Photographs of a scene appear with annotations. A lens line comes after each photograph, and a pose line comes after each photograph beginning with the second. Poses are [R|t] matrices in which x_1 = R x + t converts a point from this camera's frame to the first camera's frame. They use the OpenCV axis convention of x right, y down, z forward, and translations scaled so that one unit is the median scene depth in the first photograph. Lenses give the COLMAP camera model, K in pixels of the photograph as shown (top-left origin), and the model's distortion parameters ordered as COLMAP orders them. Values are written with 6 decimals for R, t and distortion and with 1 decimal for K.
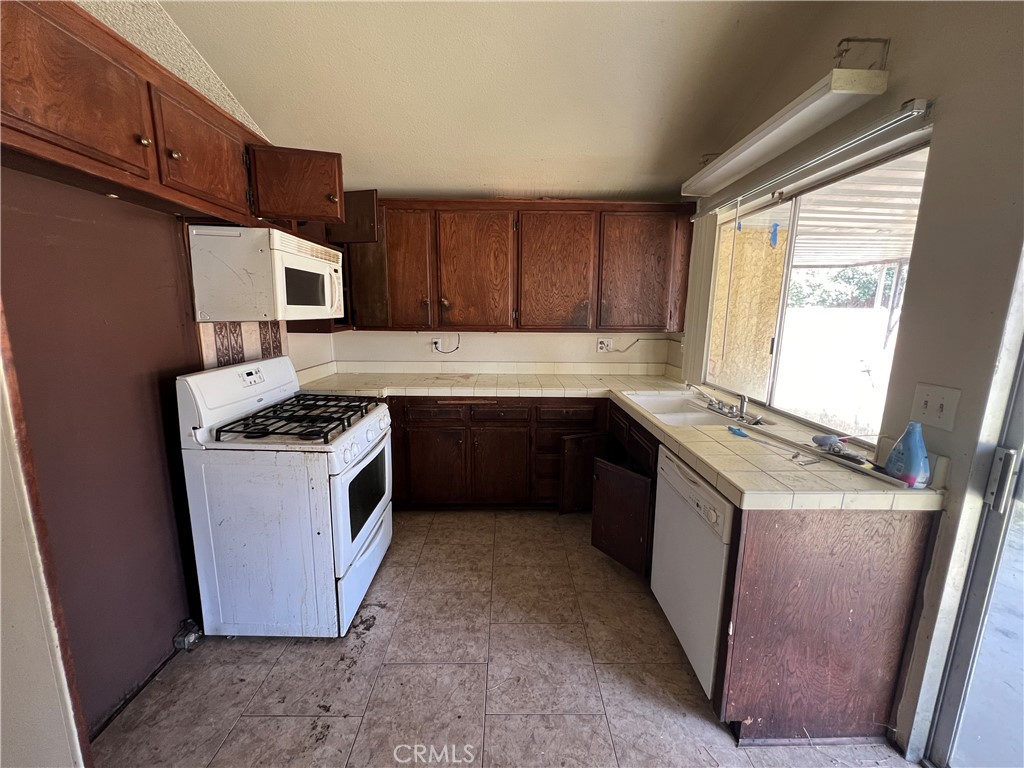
lens RADIAL K [[410.8, 0, 510.2], [0, 410.8, 384.1], [0, 0, 1]] dist [-0.002834, 0.000888]
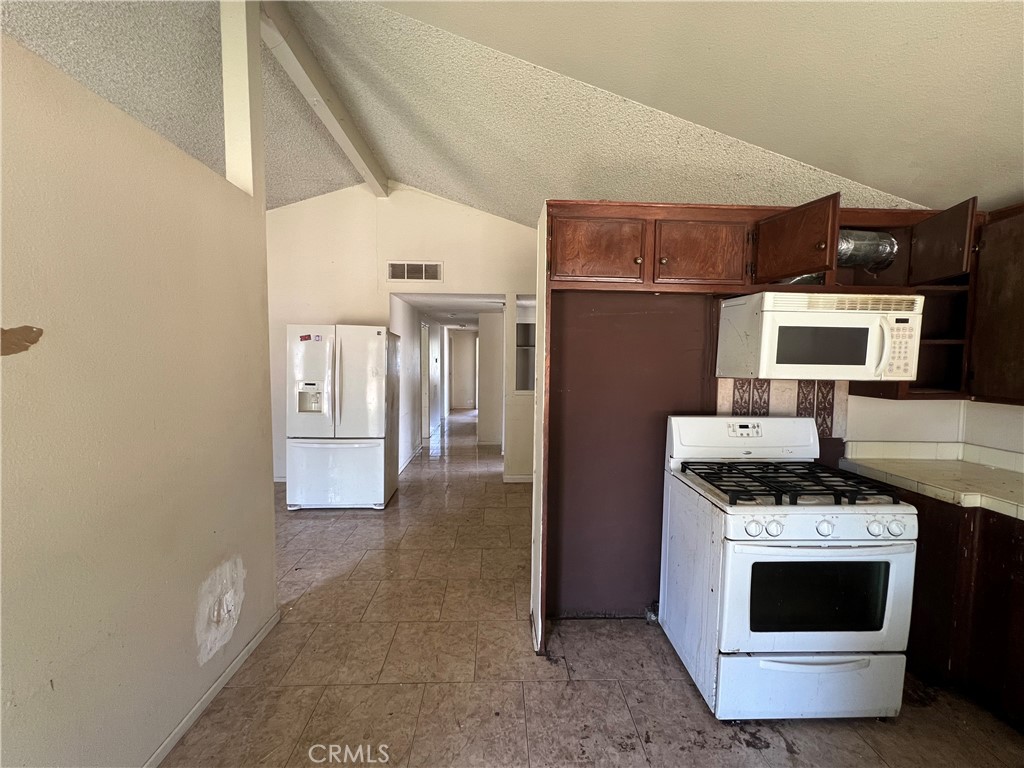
lens RADIAL K [[410.8, 0, 510.2], [0, 410.8, 384.1], [0, 0, 1]] dist [-0.002834, 0.000888]
pose [[0.020875, 0.053083, -0.998372, 0.416808], [-0.190567, 0.980493, 0.048148, -0.068222], [0.981452, 0.189252, 0.030584, 0.339239]]
